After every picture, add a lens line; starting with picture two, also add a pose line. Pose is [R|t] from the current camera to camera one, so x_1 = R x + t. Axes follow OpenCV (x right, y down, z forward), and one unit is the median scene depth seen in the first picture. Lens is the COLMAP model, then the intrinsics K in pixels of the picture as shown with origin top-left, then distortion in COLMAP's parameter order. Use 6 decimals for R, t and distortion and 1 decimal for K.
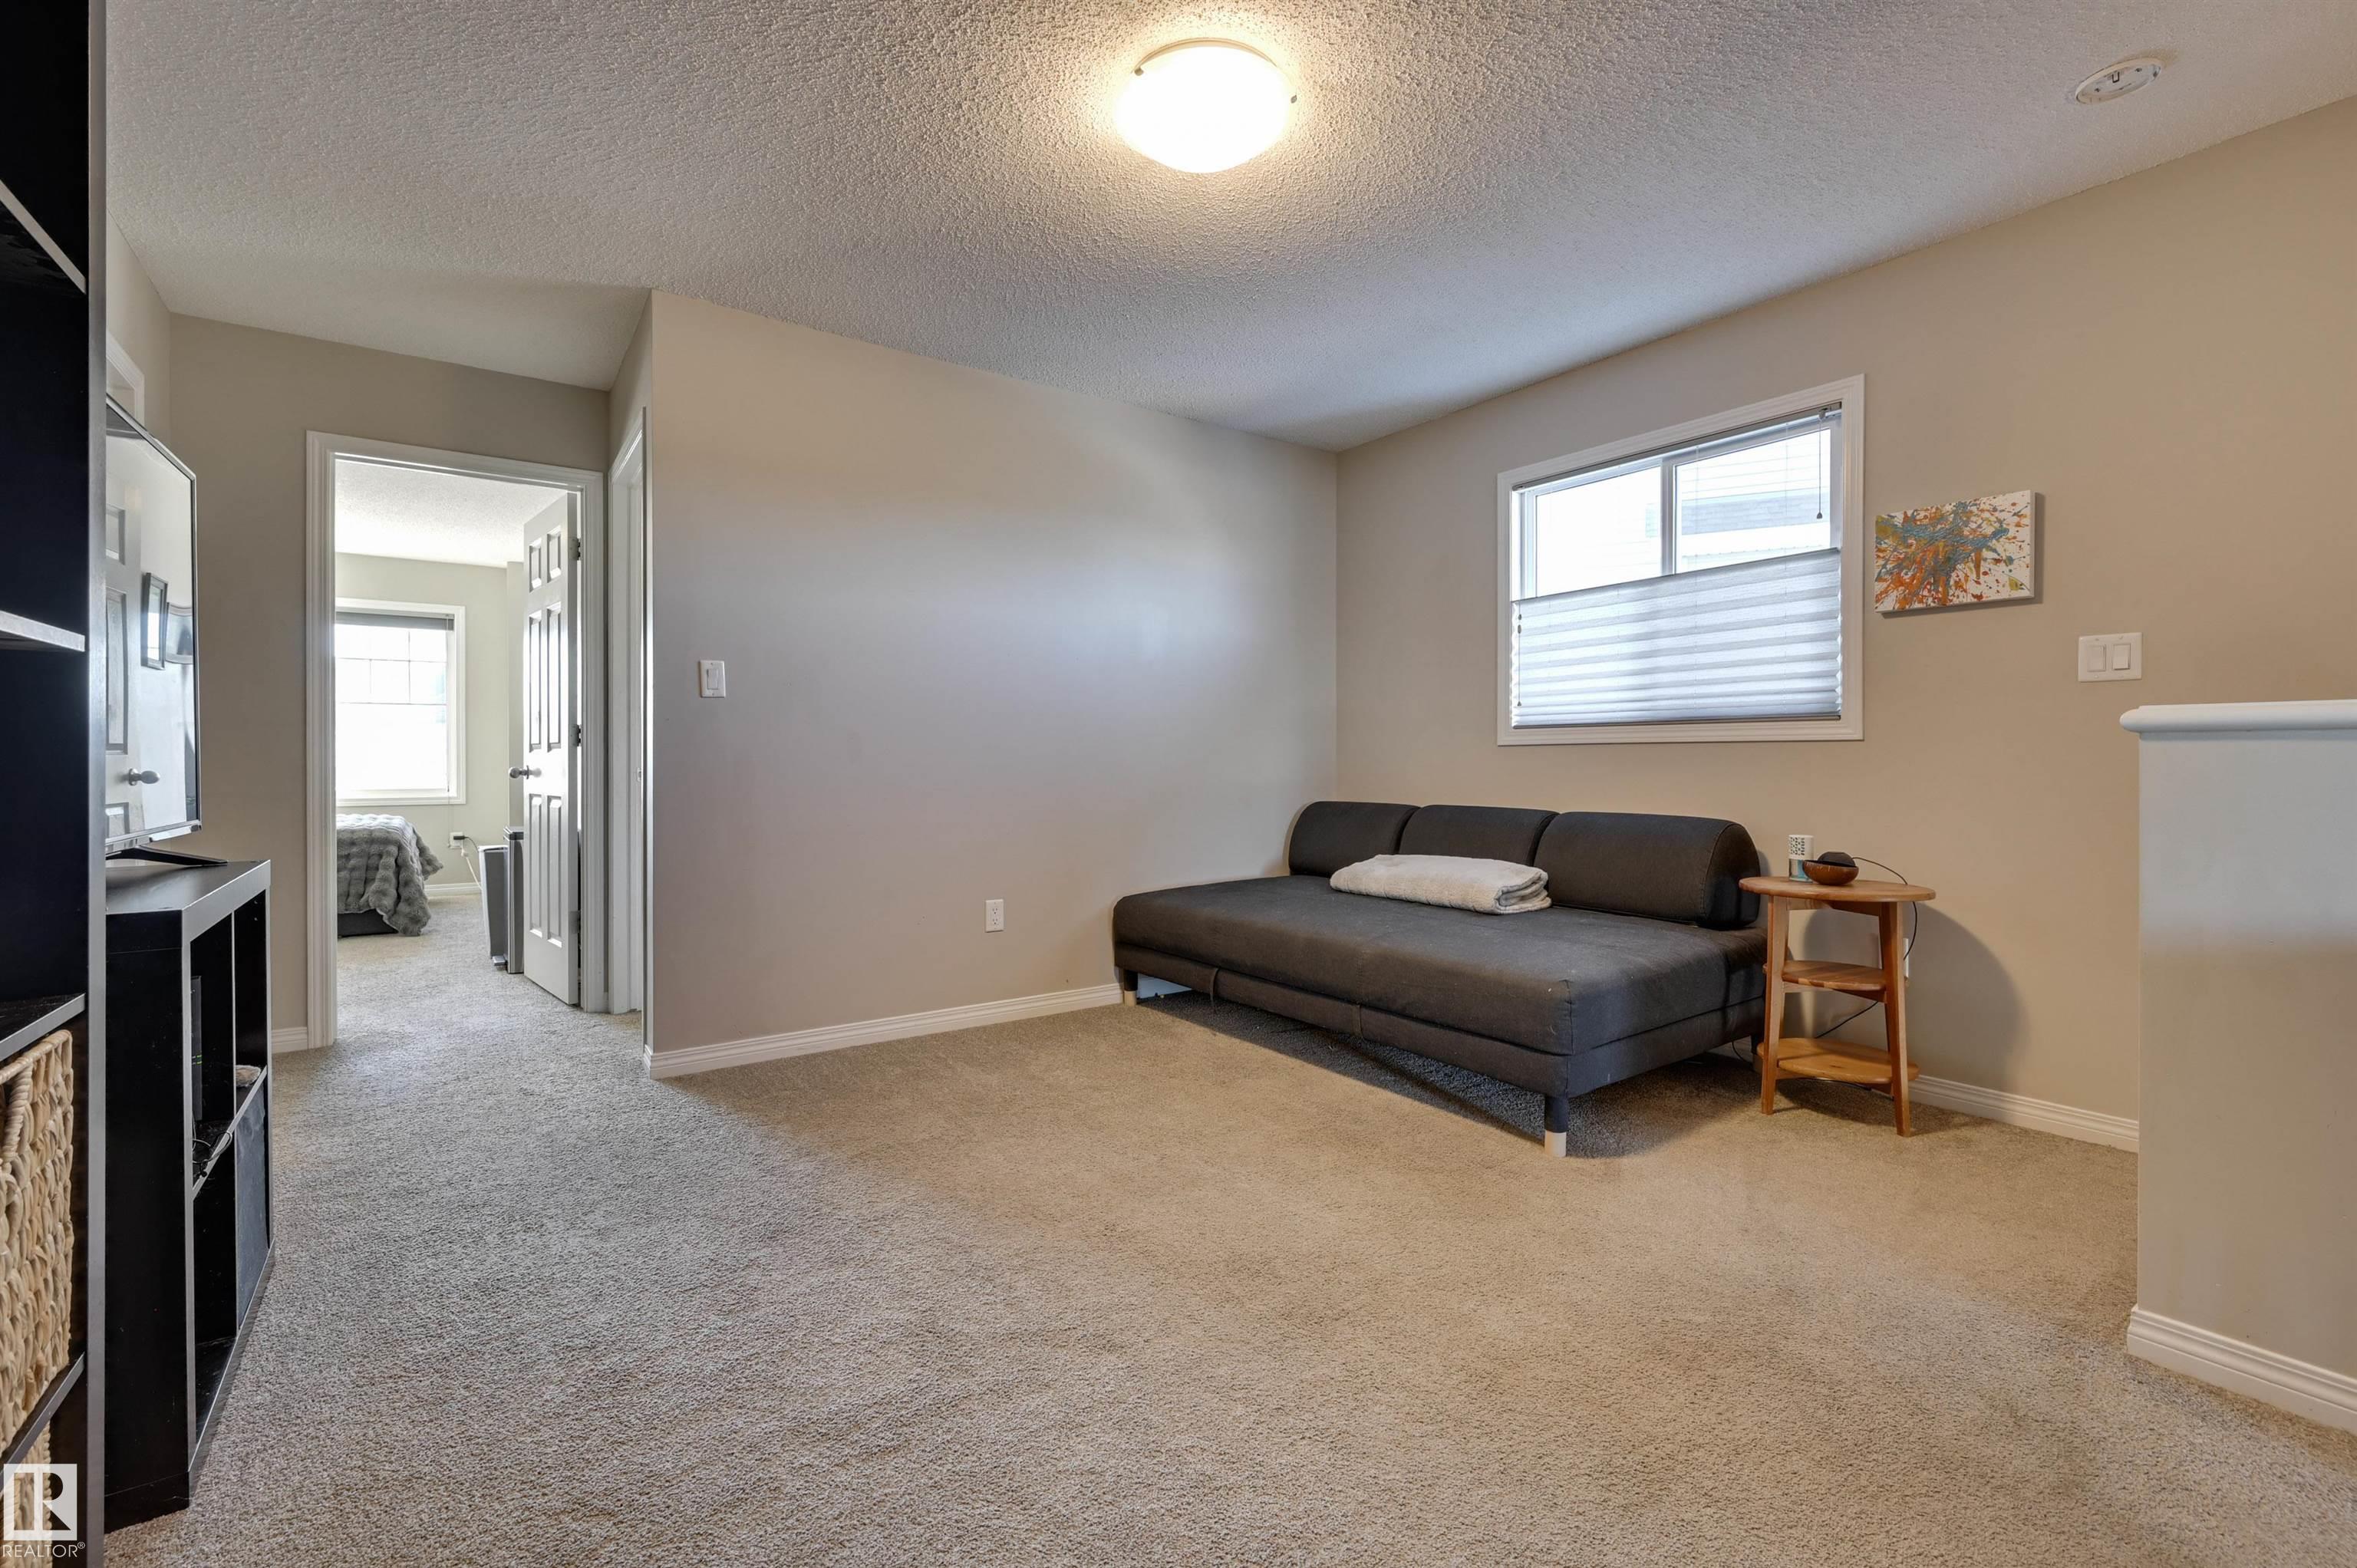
lens RADIAL K [[972.6, 0, 1182.8], [0, 972.6, 771.5], [0, 0, 1]] dist [0.000728, -0.000329]
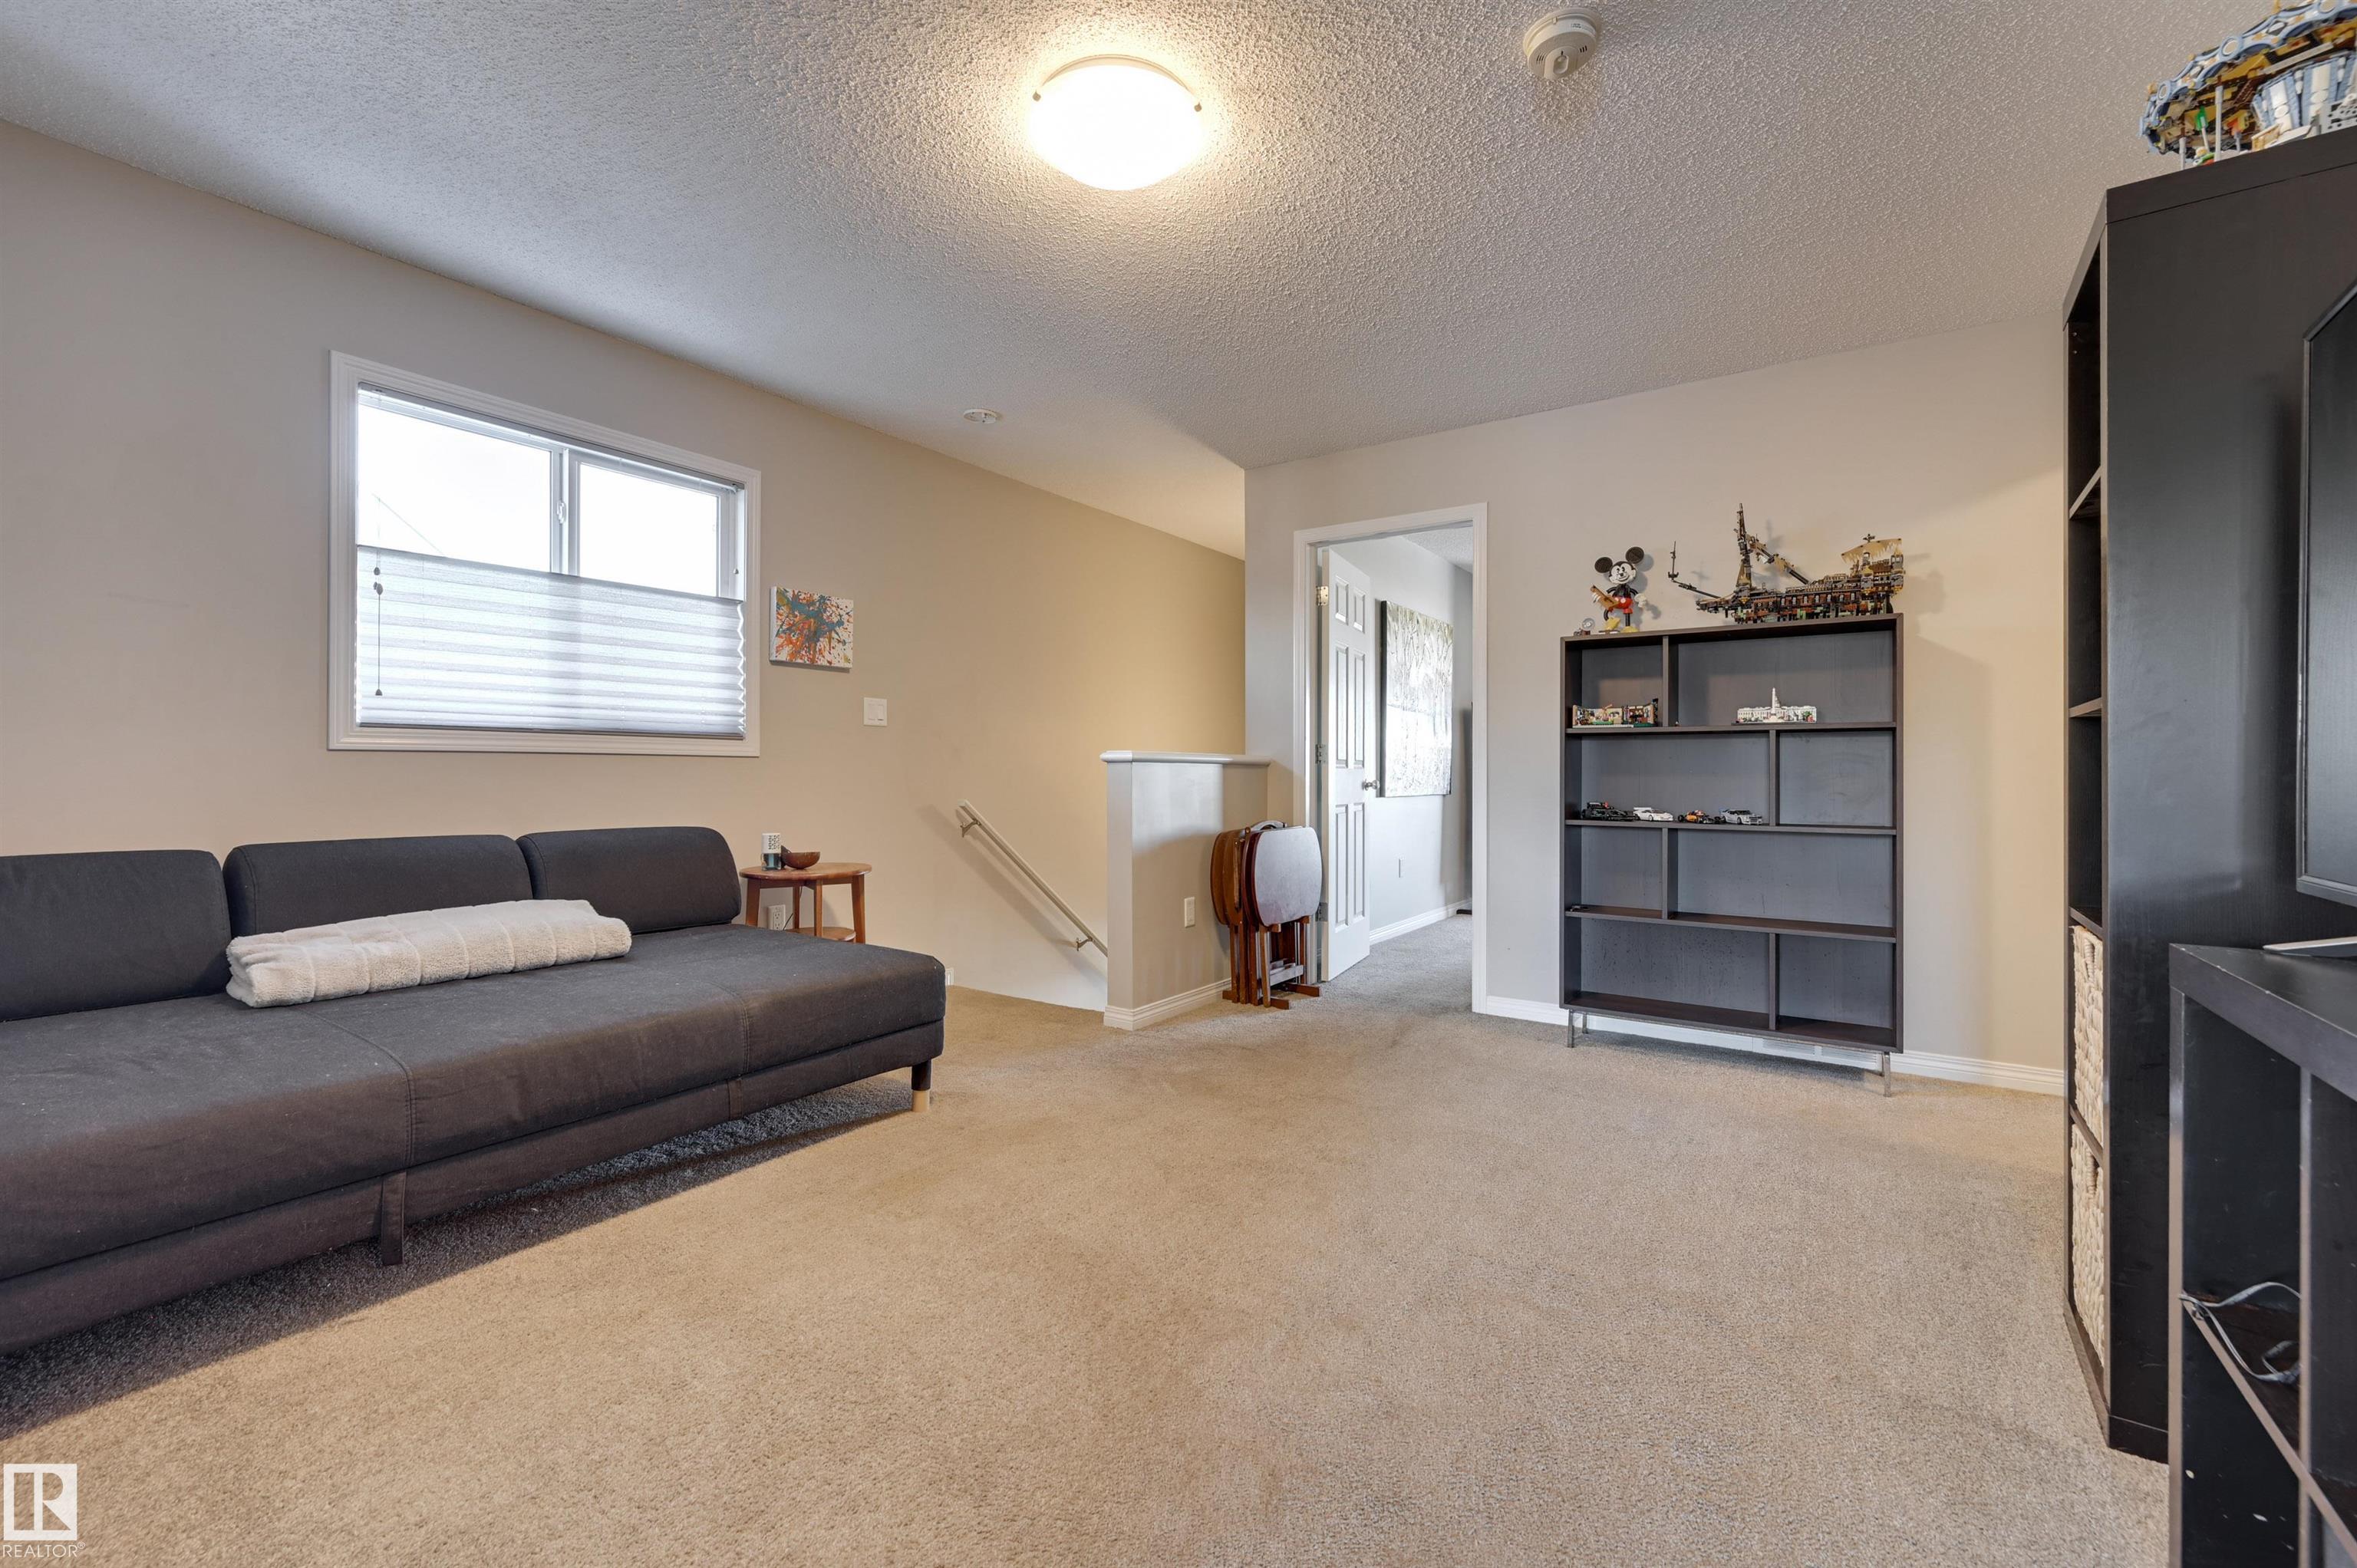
lens RADIAL K [[900.3, 0, 1185.1], [0, 900.3, 776.9], [0, 0, 1]] dist [0.009607, 0.000269]
pose [[-0.289541, -0.002824, 0.957162, -0.581975], [0.008953, 0.999944, 0.005659, -0.007557], [-0.957124, 0.010208, -0.289499, 0.785523]]
